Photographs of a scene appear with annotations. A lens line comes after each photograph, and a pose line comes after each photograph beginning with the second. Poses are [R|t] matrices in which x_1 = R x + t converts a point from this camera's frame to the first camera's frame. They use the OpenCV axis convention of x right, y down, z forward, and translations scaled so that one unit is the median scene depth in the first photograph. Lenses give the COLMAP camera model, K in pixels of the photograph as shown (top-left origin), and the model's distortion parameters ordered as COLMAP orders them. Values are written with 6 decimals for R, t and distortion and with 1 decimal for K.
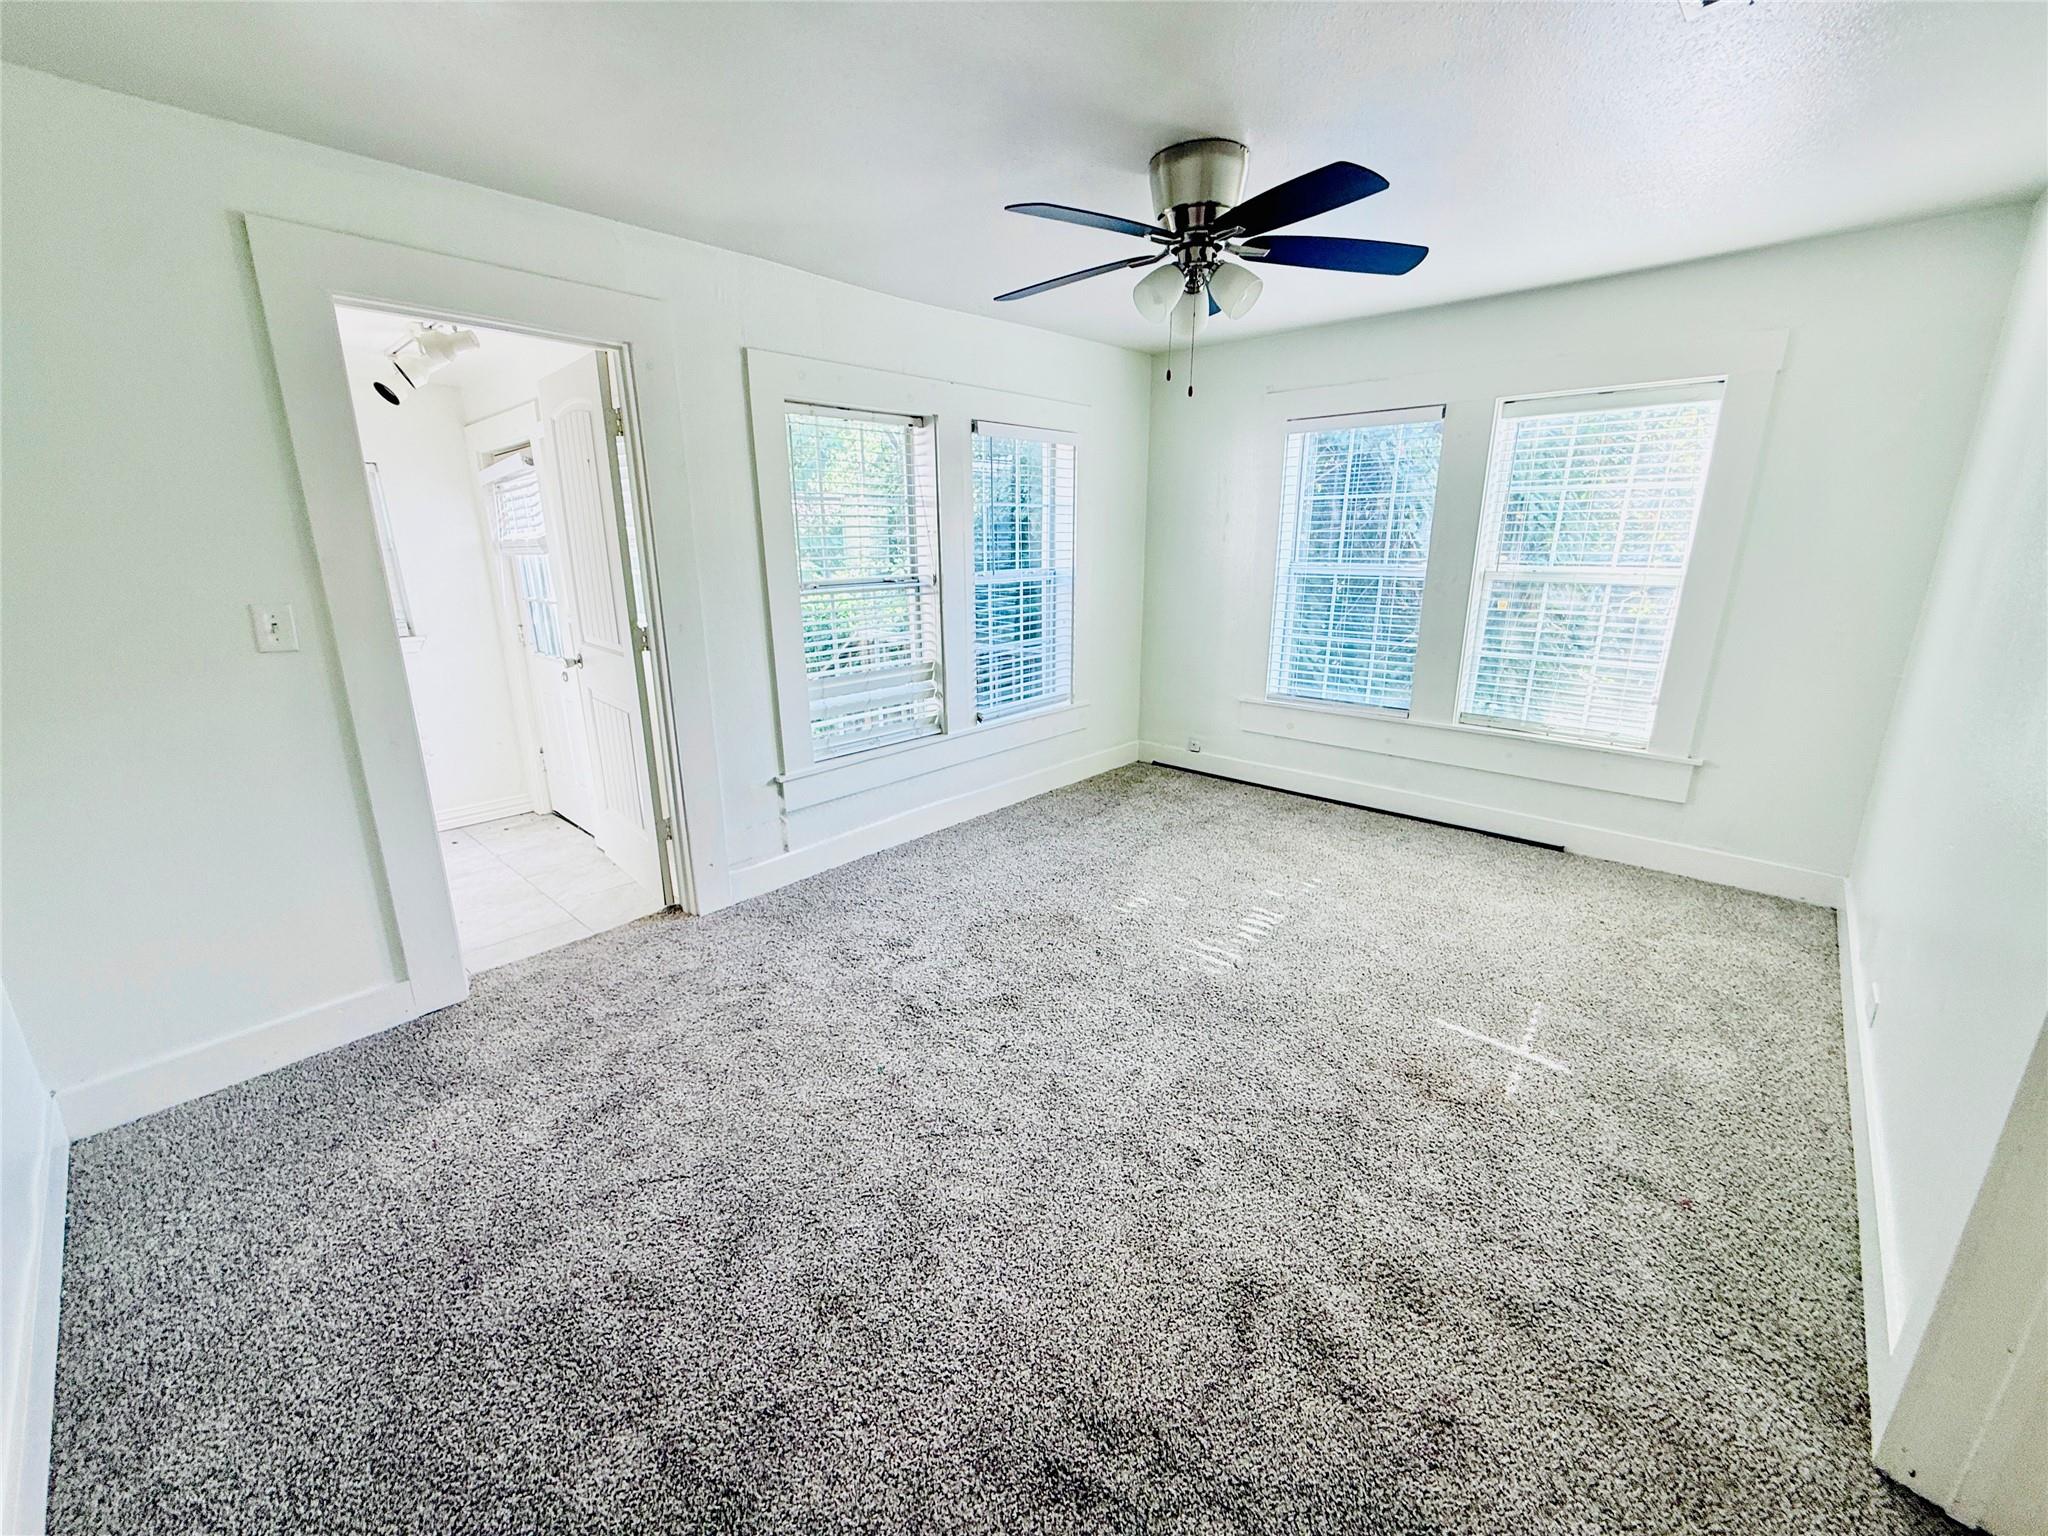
lens RADIAL K [[825.4, 0, 1022.9], [0, 825.4, 765.8], [0, 0, 1]] dist [-0.000246, 0.000355]
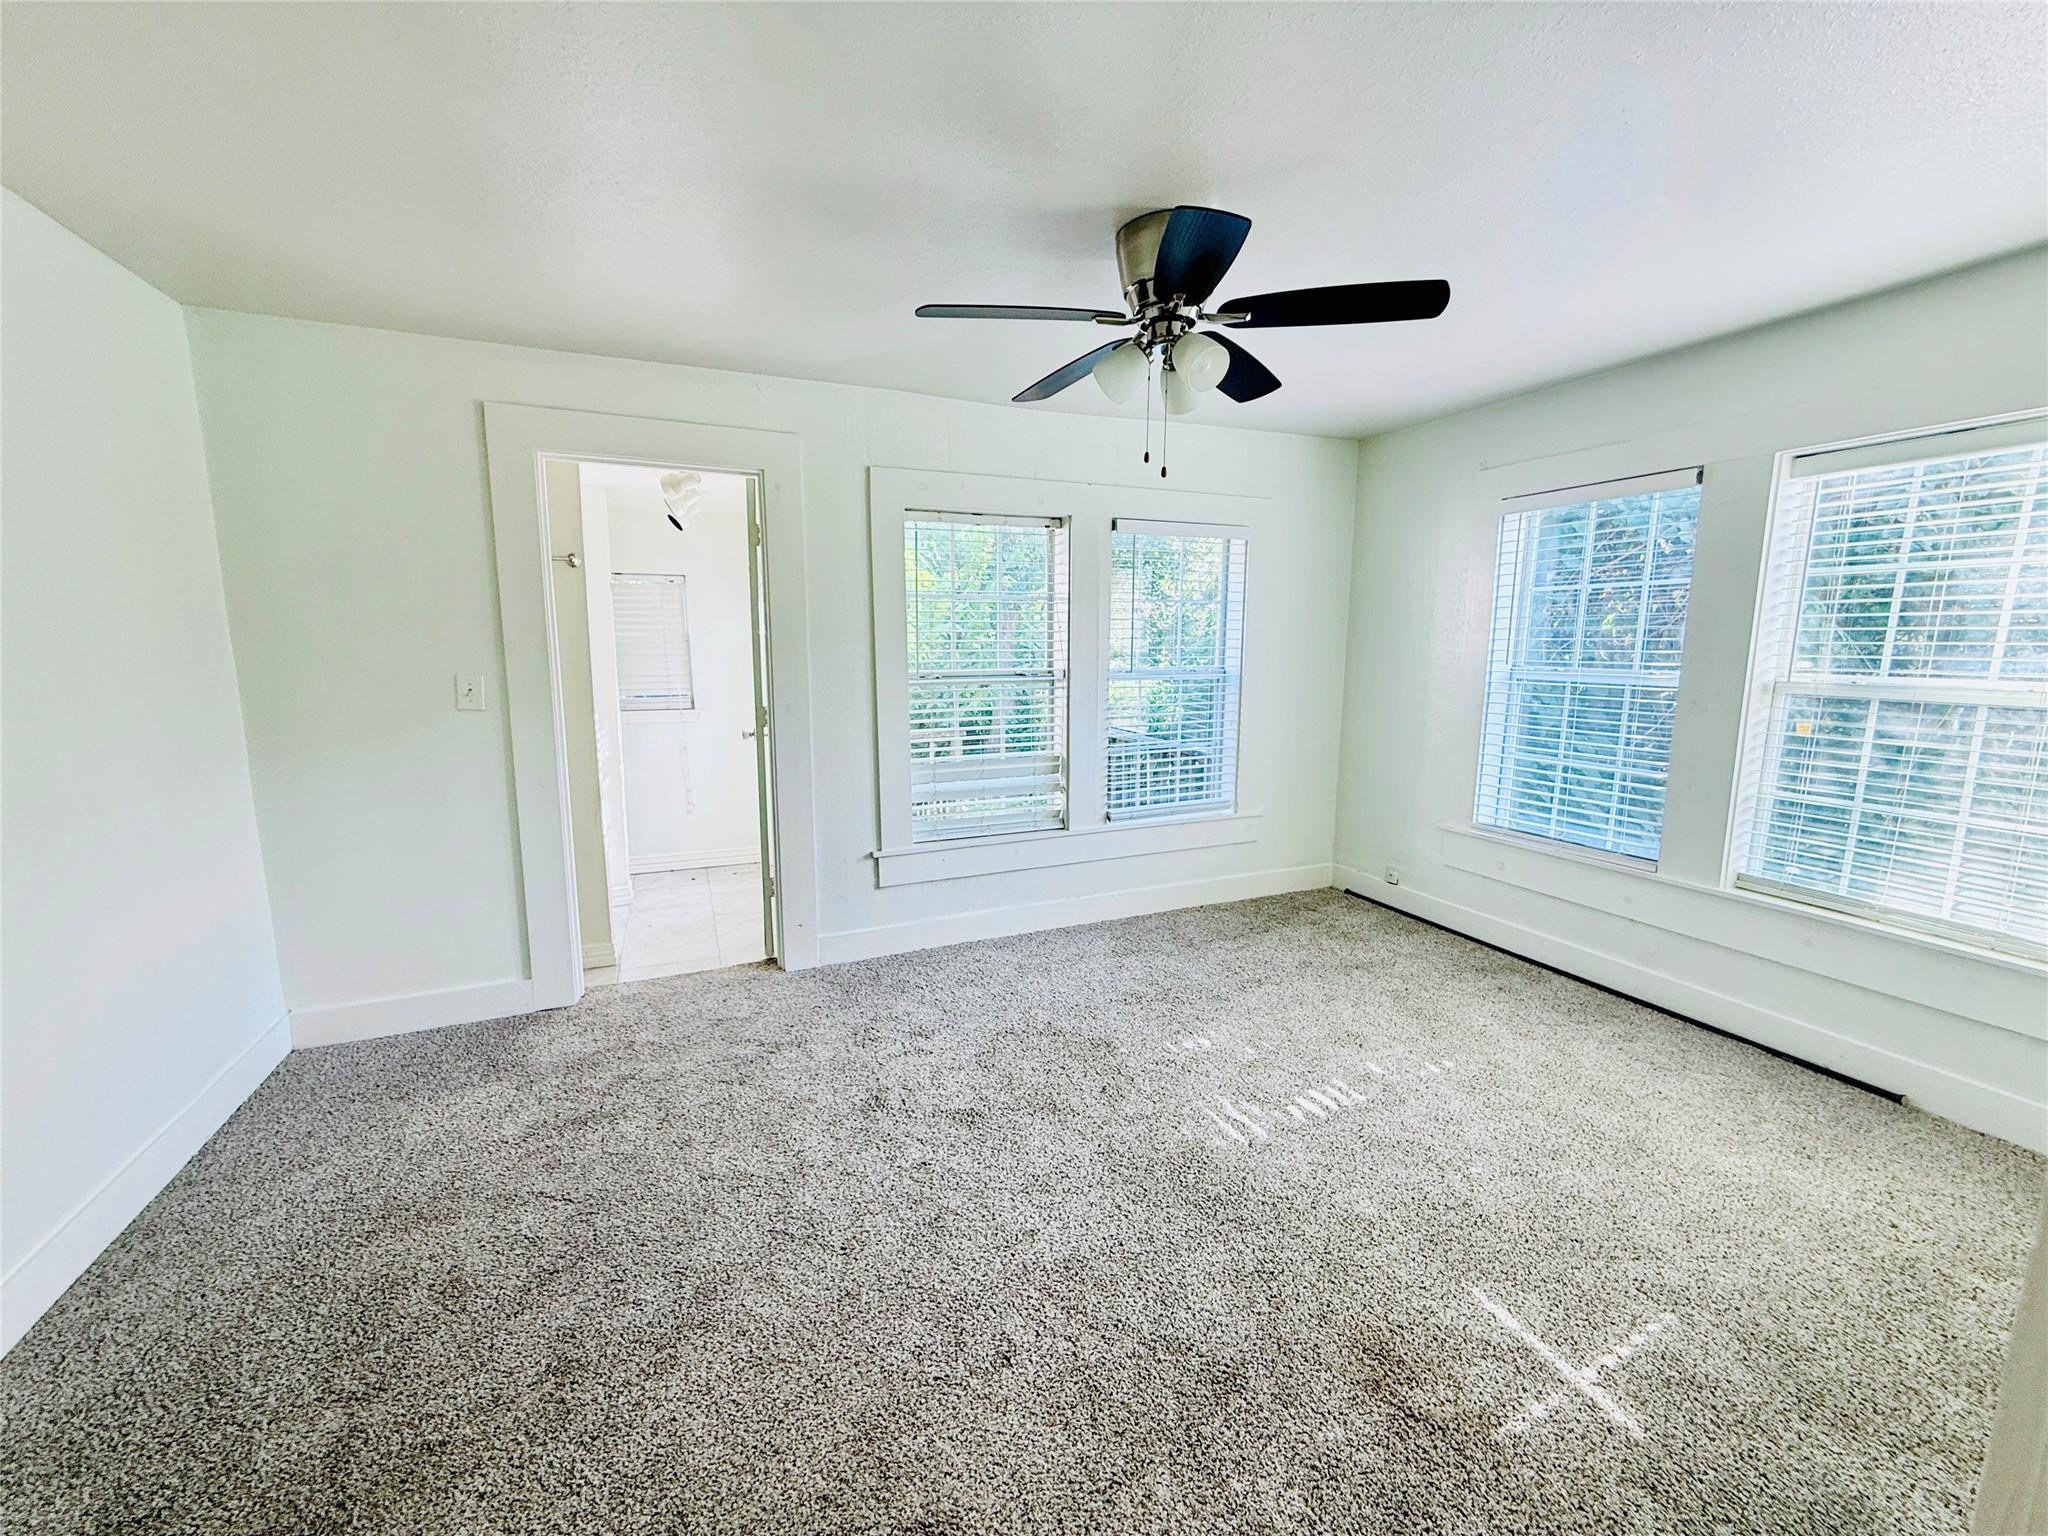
lens RADIAL K [[825.4, 0, 1022.2], [0, 825.4, 765.7], [0, 0, 1]] dist [-0.000246, 0.000355]
pose [[0.909183, 0.070154, -0.410445, 0.319436], [-0.118062, 0.988686, -0.092532, -0.021601], [0.399310, 0.132587, 0.907178, 0.107711]]
